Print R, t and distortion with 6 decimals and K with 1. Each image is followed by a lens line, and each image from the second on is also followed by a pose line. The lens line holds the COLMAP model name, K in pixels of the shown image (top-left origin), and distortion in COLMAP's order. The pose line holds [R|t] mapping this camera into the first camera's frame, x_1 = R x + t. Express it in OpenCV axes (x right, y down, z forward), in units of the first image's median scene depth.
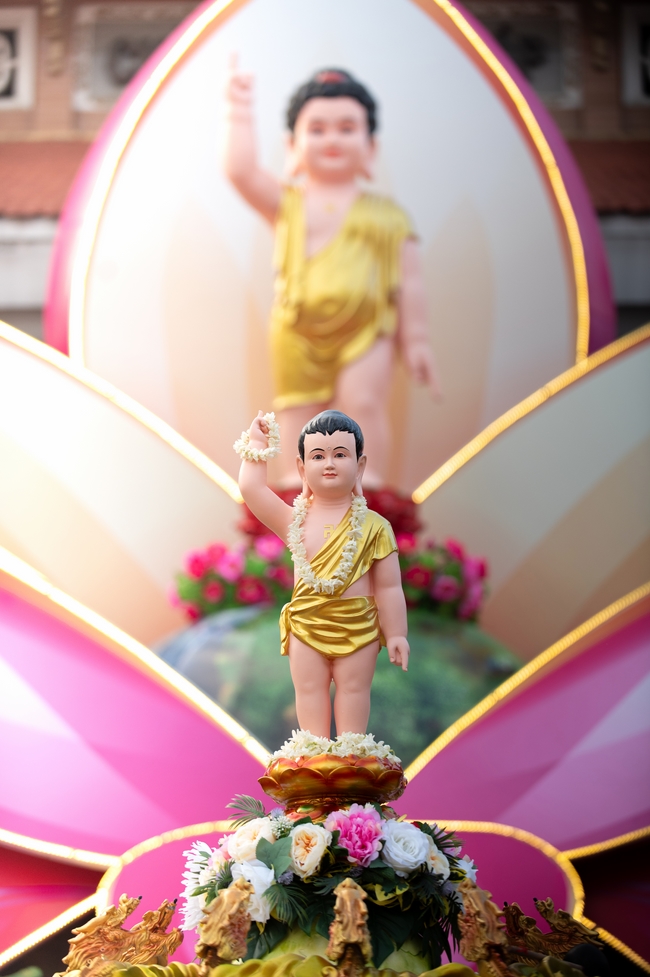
lens RADIAL K [[2732.7, 0, 323.4], [0, 2732.7, 488.9], [0, 0, 1]] dist [0.520815, 0.000000]
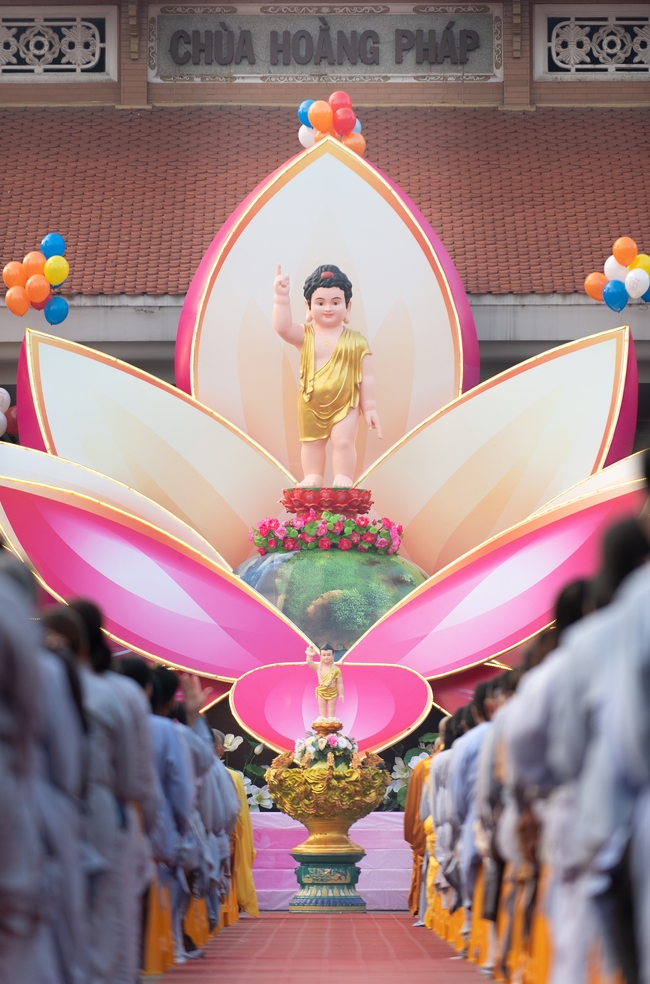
lens RADIAL K [[5372.7, 0, 326.8], [0, 5372.7, 491.7], [0, 0, 1]] dist [2.596505, 0.000000]
pose [[0.999995, -0.003086, 0.000643, -0.000808], [0.002915, 0.982935, 0.183932, -0.758048], [-0.001200, -0.183929, 0.982939, -3.047624]]
